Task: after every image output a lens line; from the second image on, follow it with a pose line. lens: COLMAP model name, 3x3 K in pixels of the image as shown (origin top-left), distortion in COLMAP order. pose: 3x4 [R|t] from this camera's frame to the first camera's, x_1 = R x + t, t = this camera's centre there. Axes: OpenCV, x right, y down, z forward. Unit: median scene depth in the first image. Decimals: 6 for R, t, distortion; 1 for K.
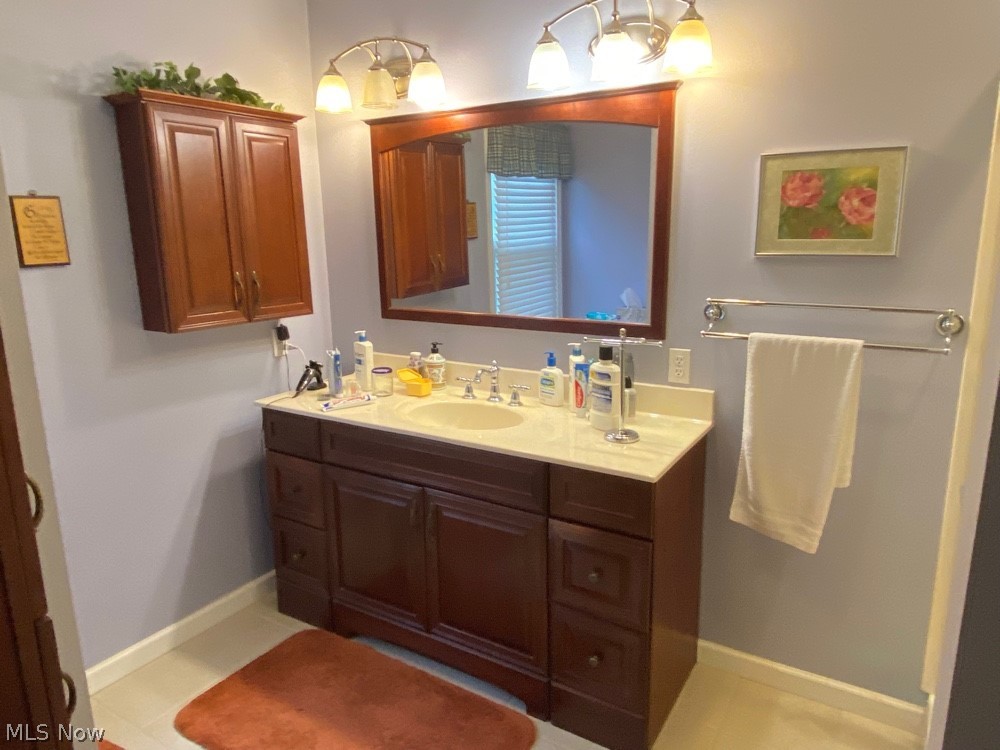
lens RADIAL K [[671.0, 0, 500.0], [0, 671.0, 376.1], [0, 0, 1]] dist [-0.001102, -0.000487]
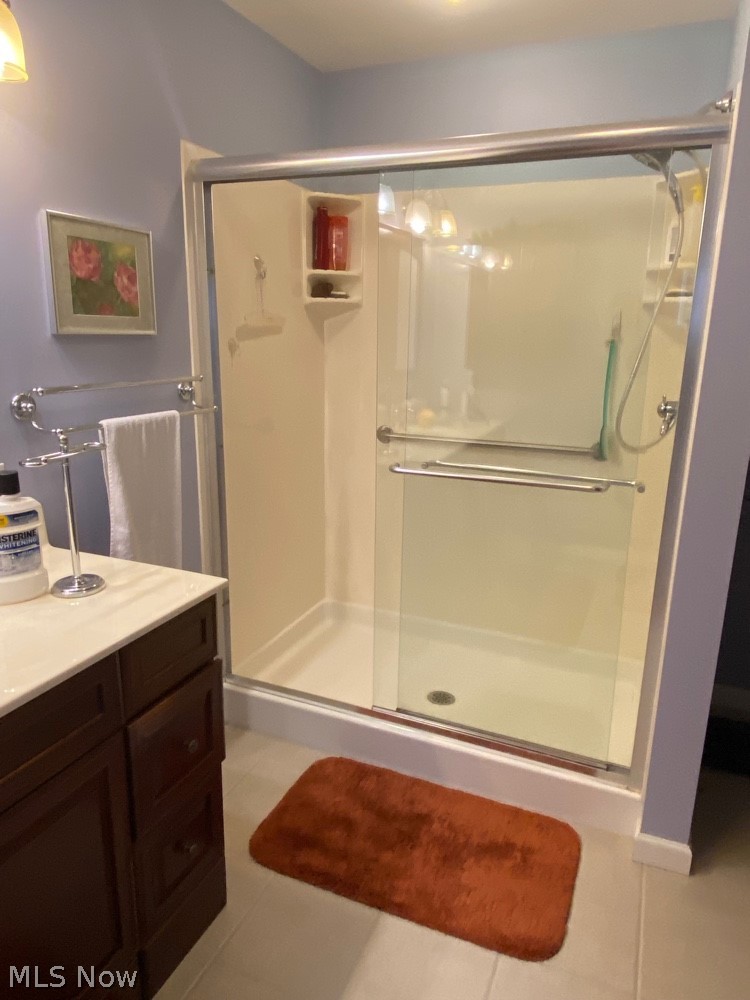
lens RADIAL K [[671.0, 0, 373.5], [0, 671.0, 498.3], [0, 0, 1]] dist [-0.001102, -0.000487]
pose [[-0.148112, -0.231989, 0.961376, -0.570151], [0.193629, 0.946482, 0.258226, -0.132174], [-0.969830, 0.224396, -0.095266, 0.788535]]
